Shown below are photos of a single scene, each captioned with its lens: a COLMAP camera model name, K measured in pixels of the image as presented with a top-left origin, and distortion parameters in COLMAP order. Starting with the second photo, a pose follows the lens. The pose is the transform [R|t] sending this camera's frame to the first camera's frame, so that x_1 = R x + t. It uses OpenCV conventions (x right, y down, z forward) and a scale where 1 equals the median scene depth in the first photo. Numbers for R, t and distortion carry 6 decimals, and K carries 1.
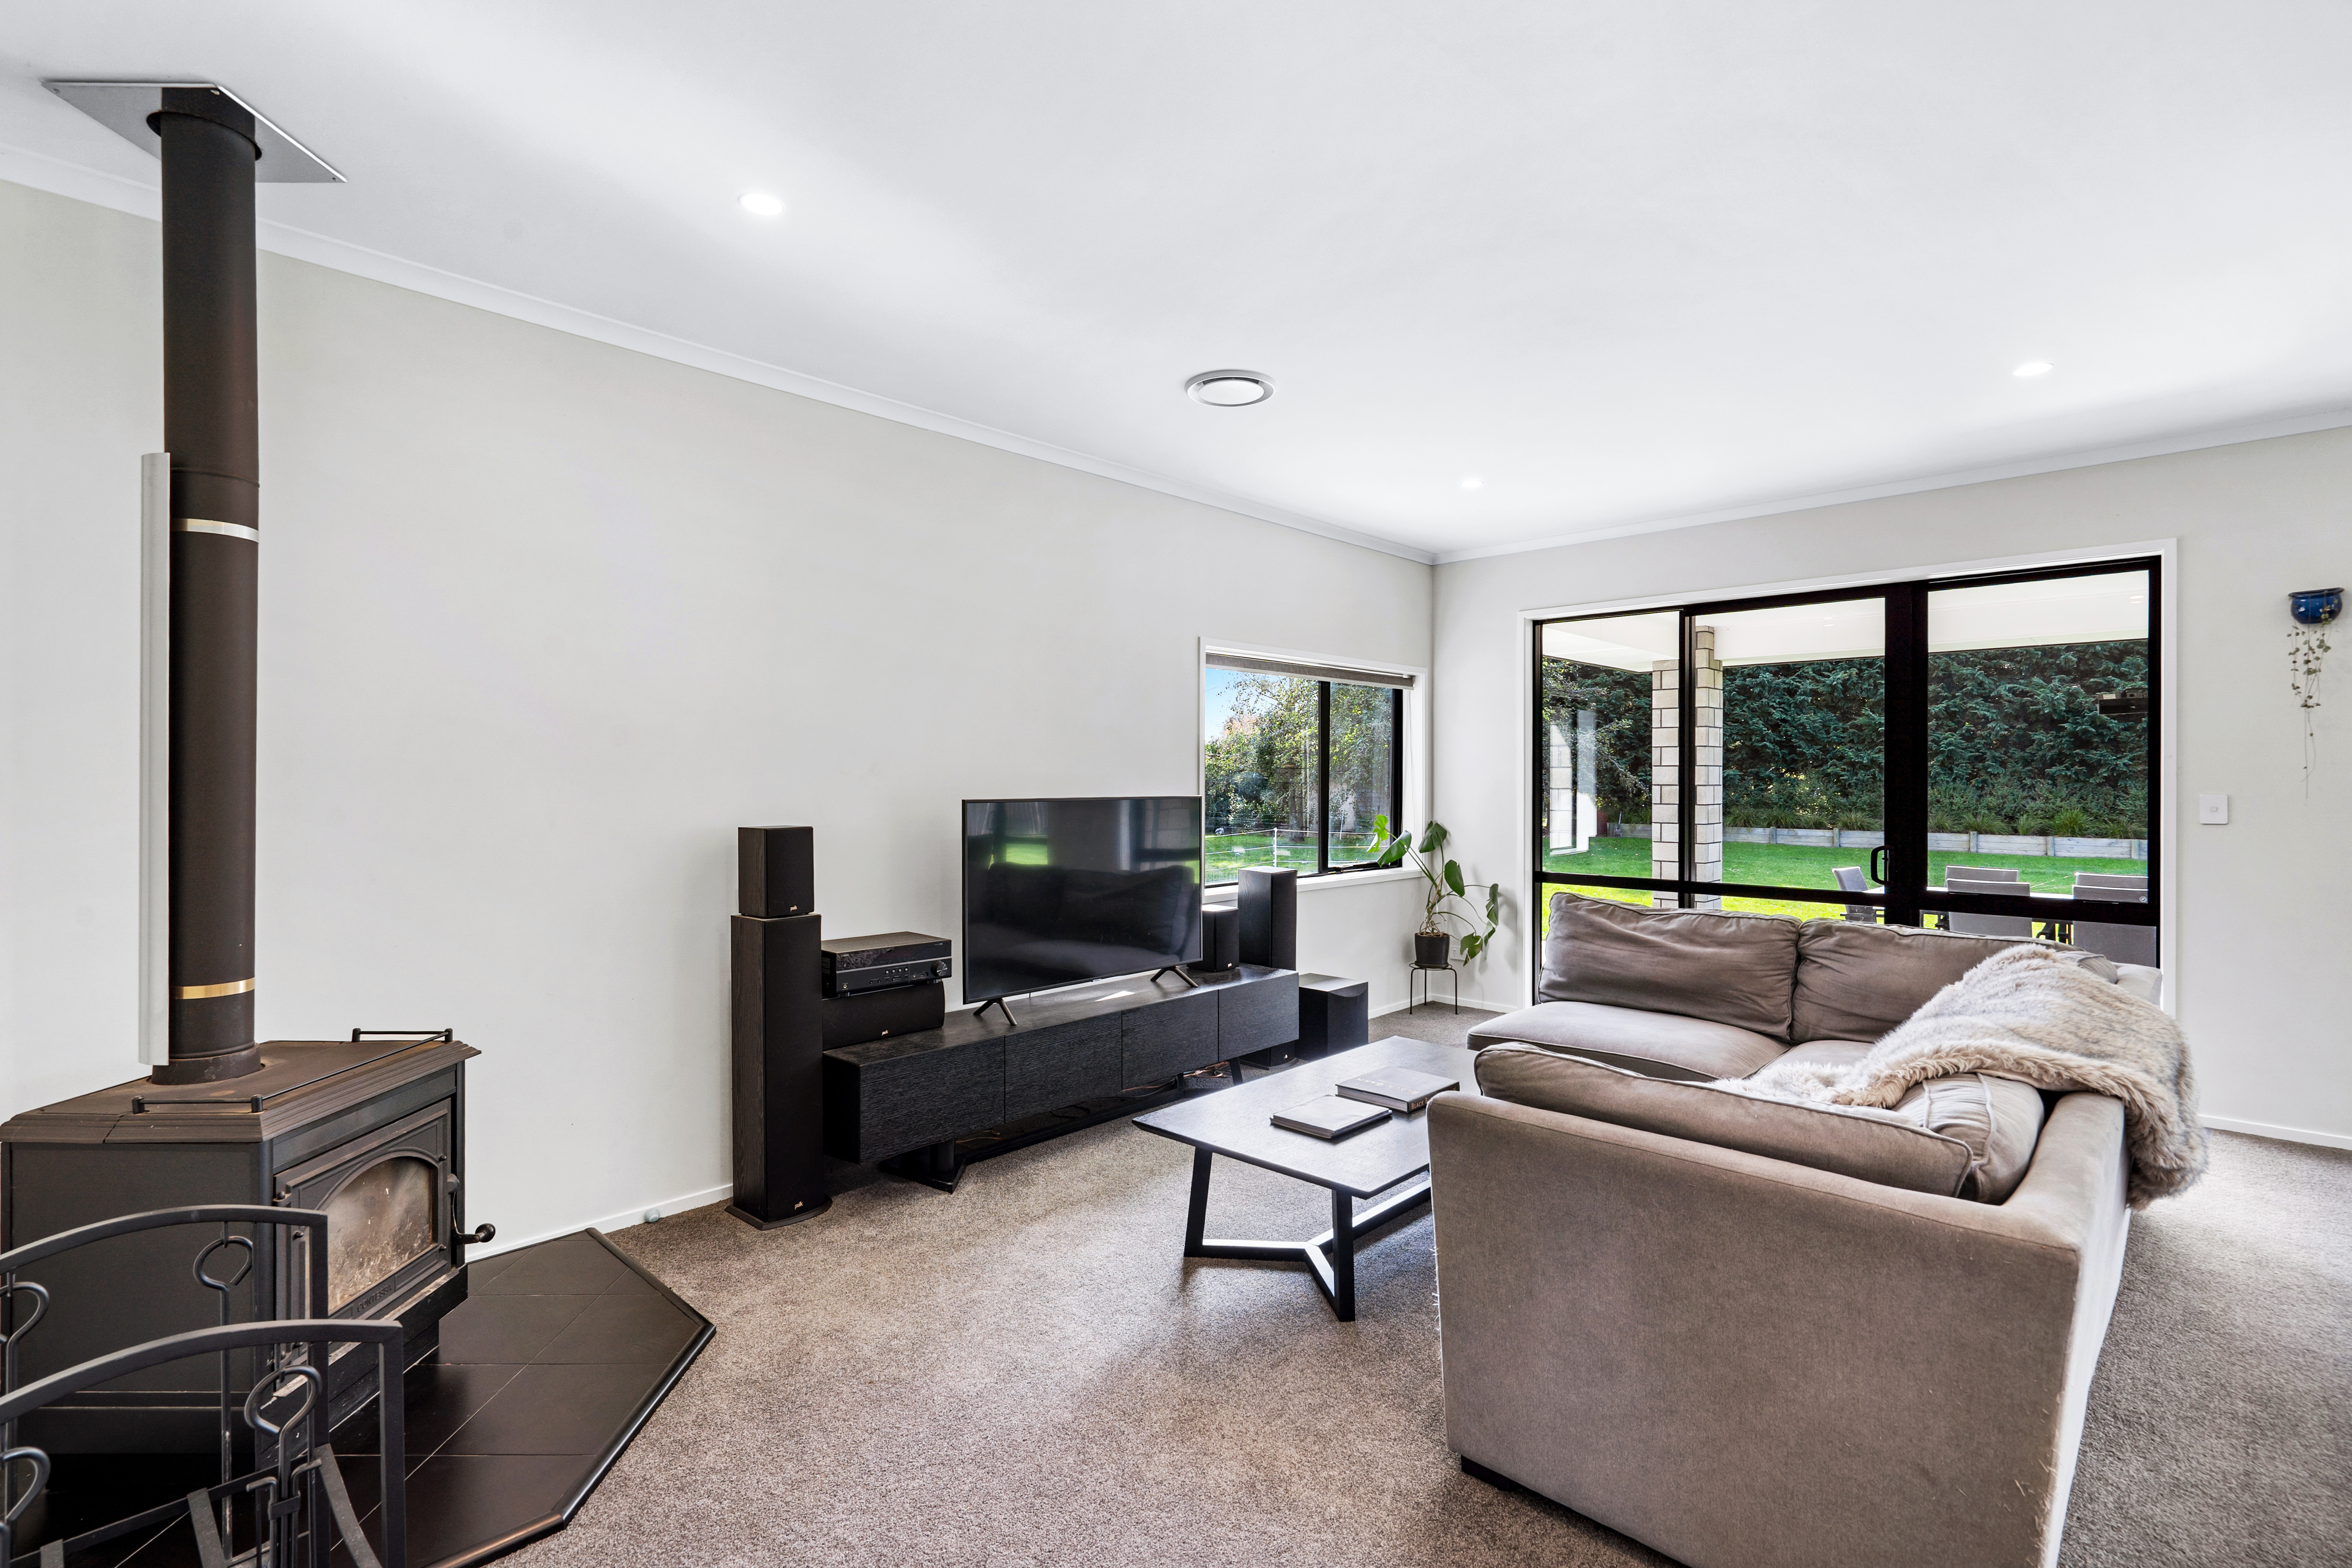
lens RADIAL K [[1081.7, 0, 1176.0], [0, 1081.7, 784.0], [0, 0, 1]] dist [-0.000151, 0.000486]
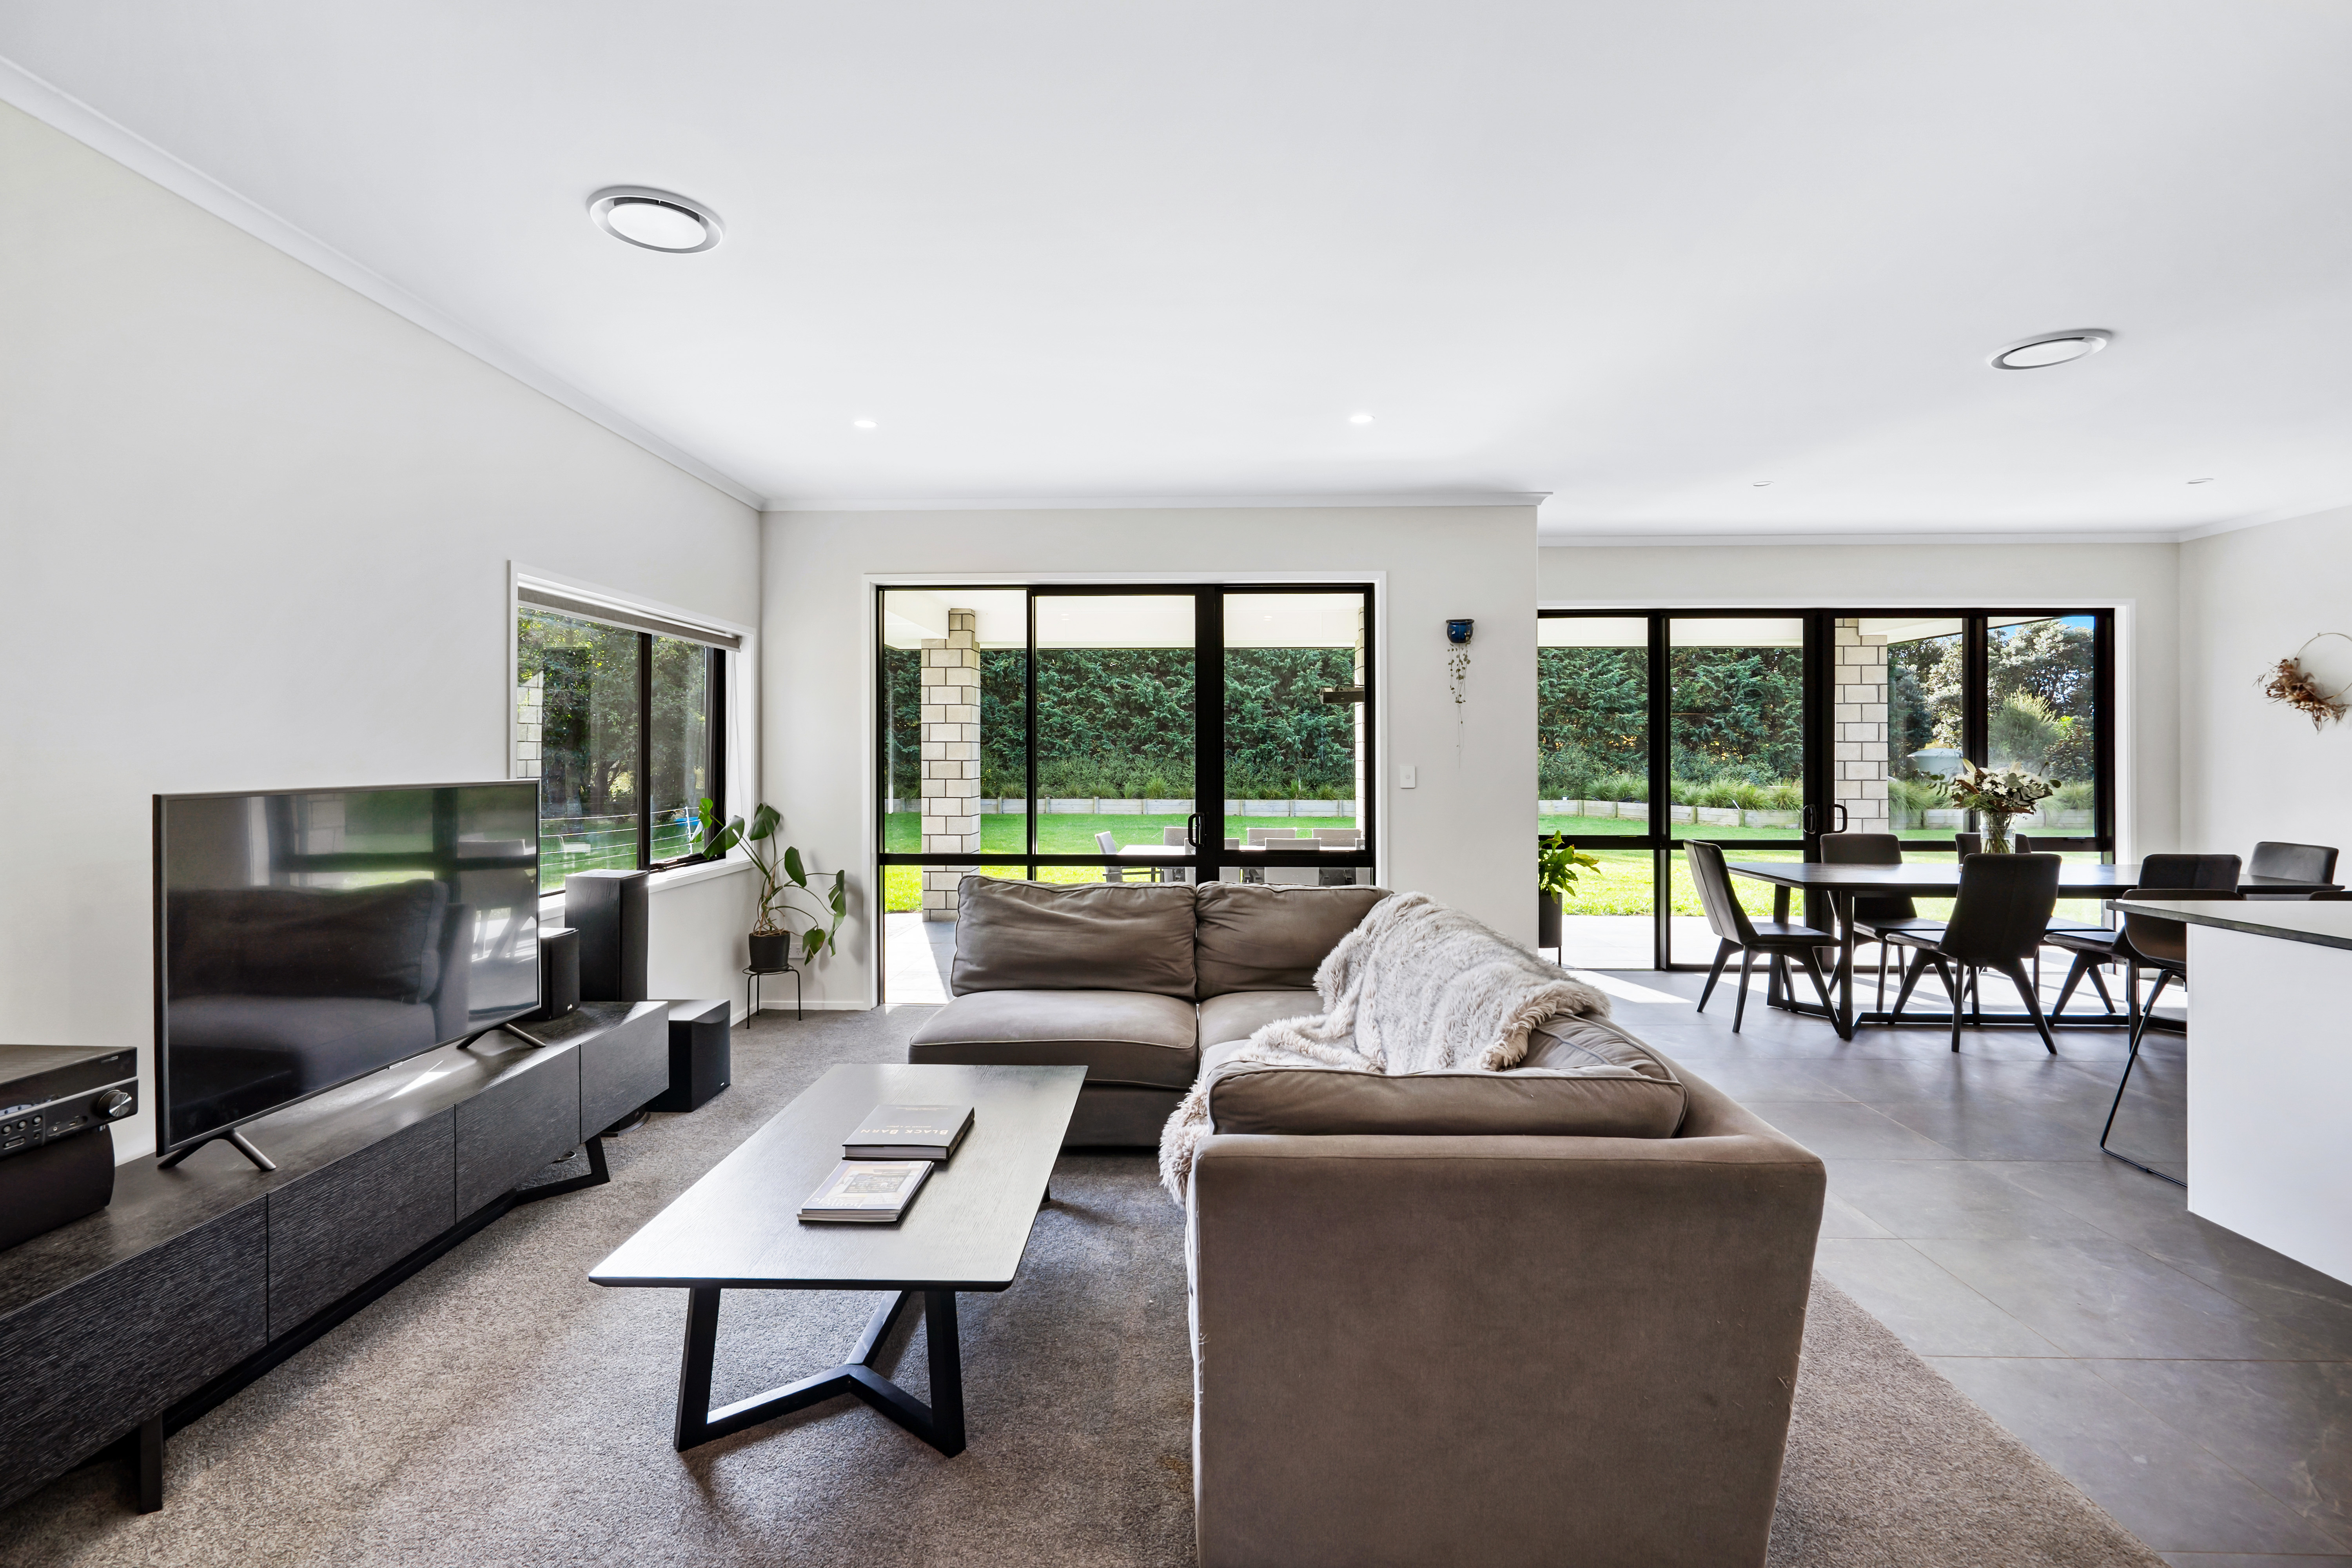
lens RADIAL K [[1085.6, 0, 1172.5], [0, 1085.6, 751.4], [0, 0, 1]] dist [-0.003226, 0.001118]
pose [[0.747778, 0.000480, 0.663949, -0.136016], [0.004385, 0.999974, -0.005662, -0.001720], [-0.663935, 0.007145, 0.747757, 0.173299]]
